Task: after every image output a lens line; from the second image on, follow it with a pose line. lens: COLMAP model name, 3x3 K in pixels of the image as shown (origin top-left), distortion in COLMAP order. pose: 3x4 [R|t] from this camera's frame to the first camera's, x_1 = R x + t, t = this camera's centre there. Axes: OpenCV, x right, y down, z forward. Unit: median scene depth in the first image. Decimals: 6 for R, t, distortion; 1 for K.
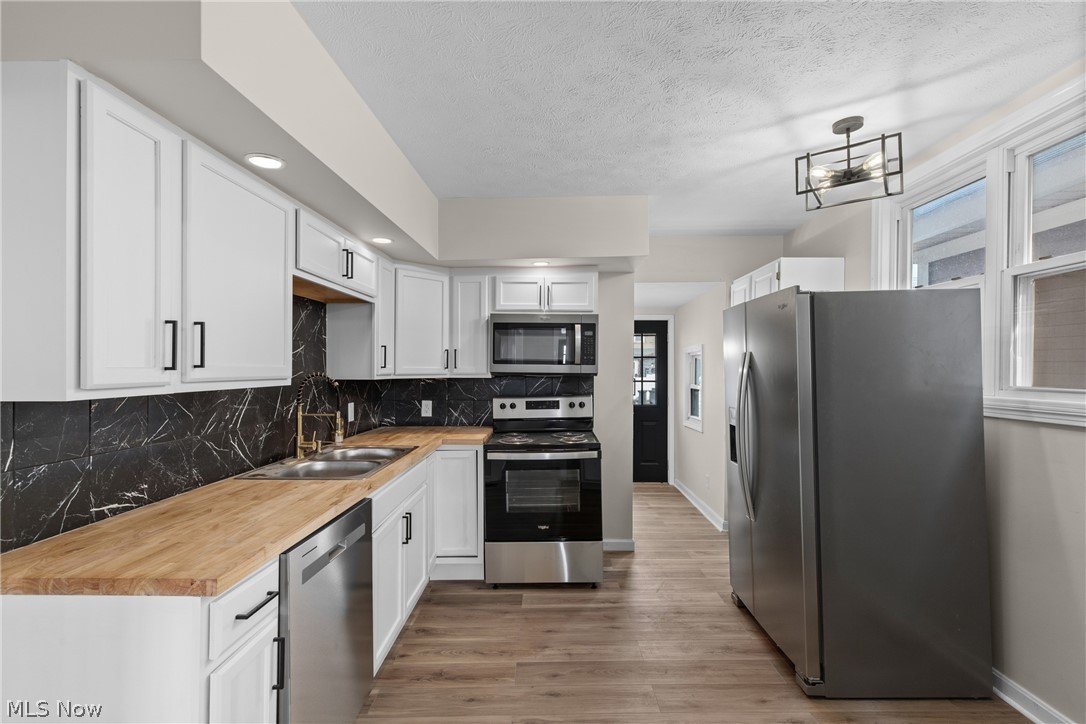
lens RADIAL K [[493.7, 0, 541.9], [0, 493.7, 365.5], [0, 0, 1]] dist [0.011192, -0.003332]
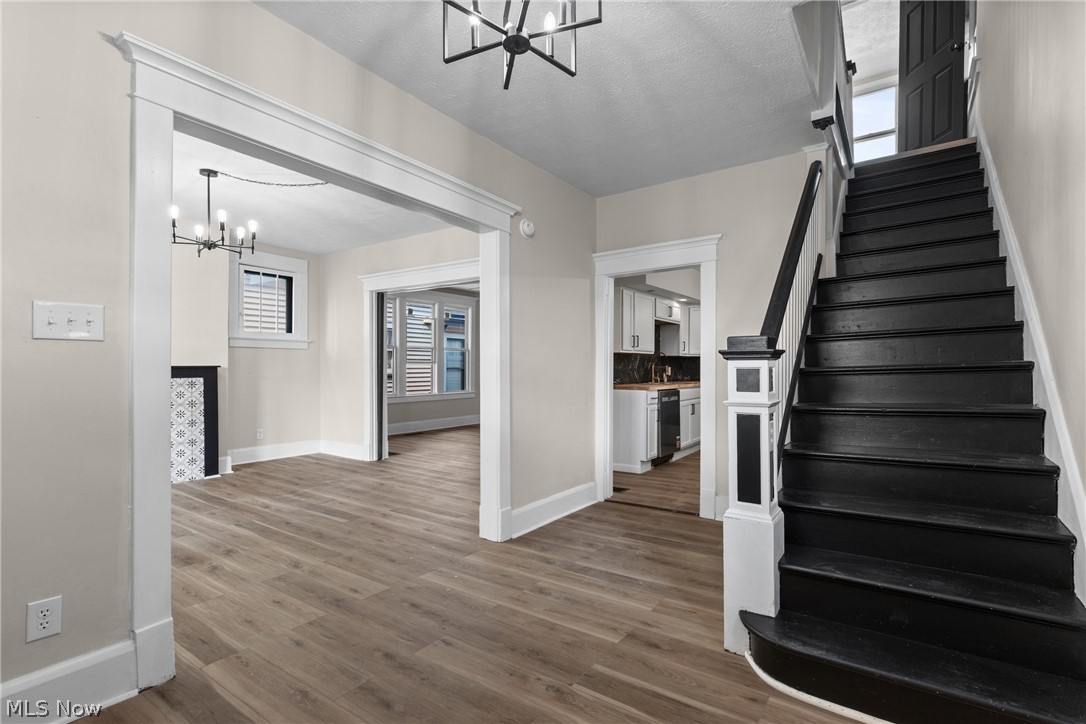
lens RADIAL K [[493.7, 0, 551.5], [0, 493.7, 363.7], [0, 0, 1]] dist [0.011192, -0.003332]
pose [[0.836416, -0.012355, -0.547956, 0.401309], [0.008565, 0.999918, -0.009472, 0.076778], [0.548029, 0.003229, 0.836453, -1.188621]]
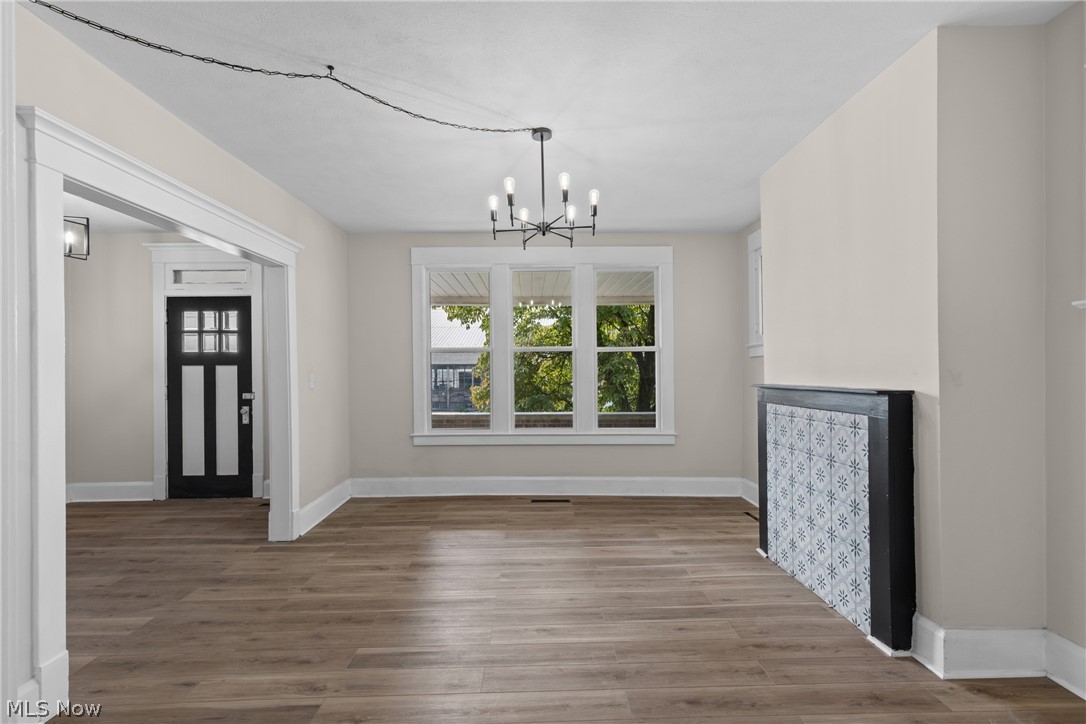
lens RADIAL K [[493.7, 0, 530.7], [0, 493.7, 365.0], [0, 0, 1]] dist [0.011192, -0.003332]
pose [[-0.999736, 0.007405, -0.021753, -0.808341], [0.007559, 0.999947, -0.007009, 0.024024], [0.021700, -0.007171, -0.999739, 0.171685]]
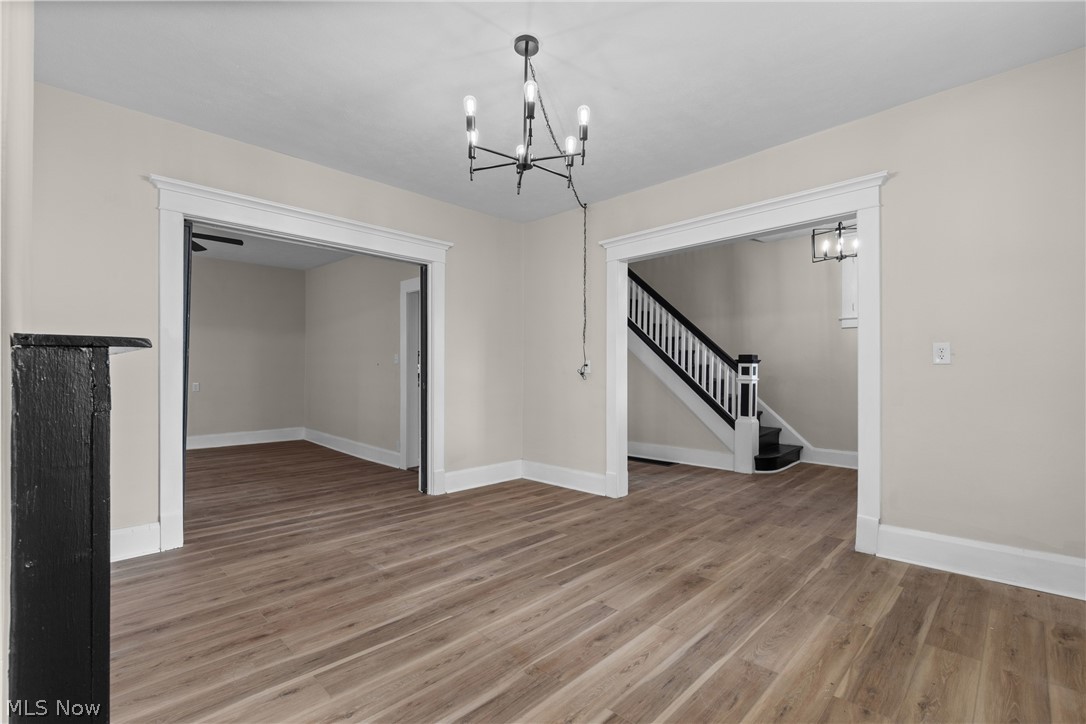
lens RADIAL K [[493.7, 0, 535.6], [0, 493.7, 365.2], [0, 0, 1]] dist [0.011192, -0.003332]
pose [[0.692552, -0.001958, 0.721366, -1.334024], [0.002850, 0.999996, -0.000021, 0.073526], [-0.721363, 0.002070, 0.692555, -1.161831]]
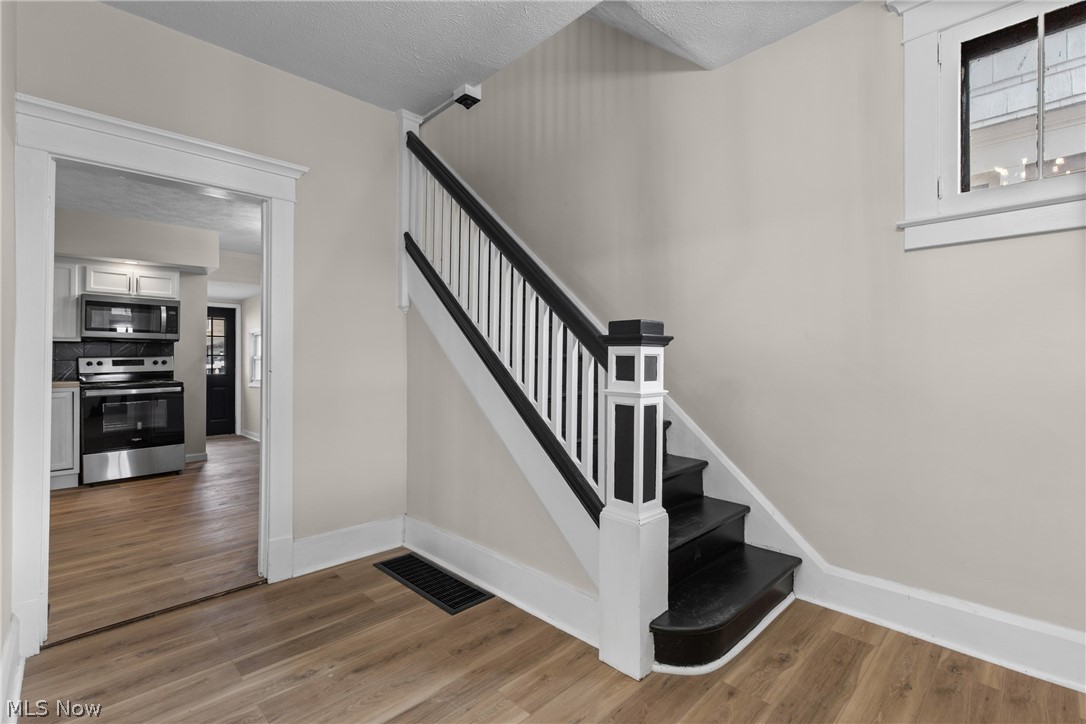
lens RADIAL K [[493.7, 0, 539.0], [0, 493.7, 357.0], [0, 0, 1]] dist [0.011192, -0.003332]
pose [[0.705007, 0.003851, 0.709190, -0.190726], [0.002740, 0.999963, -0.008153, 0.085884], [-0.709195, 0.007691, 0.704970, -0.867307]]
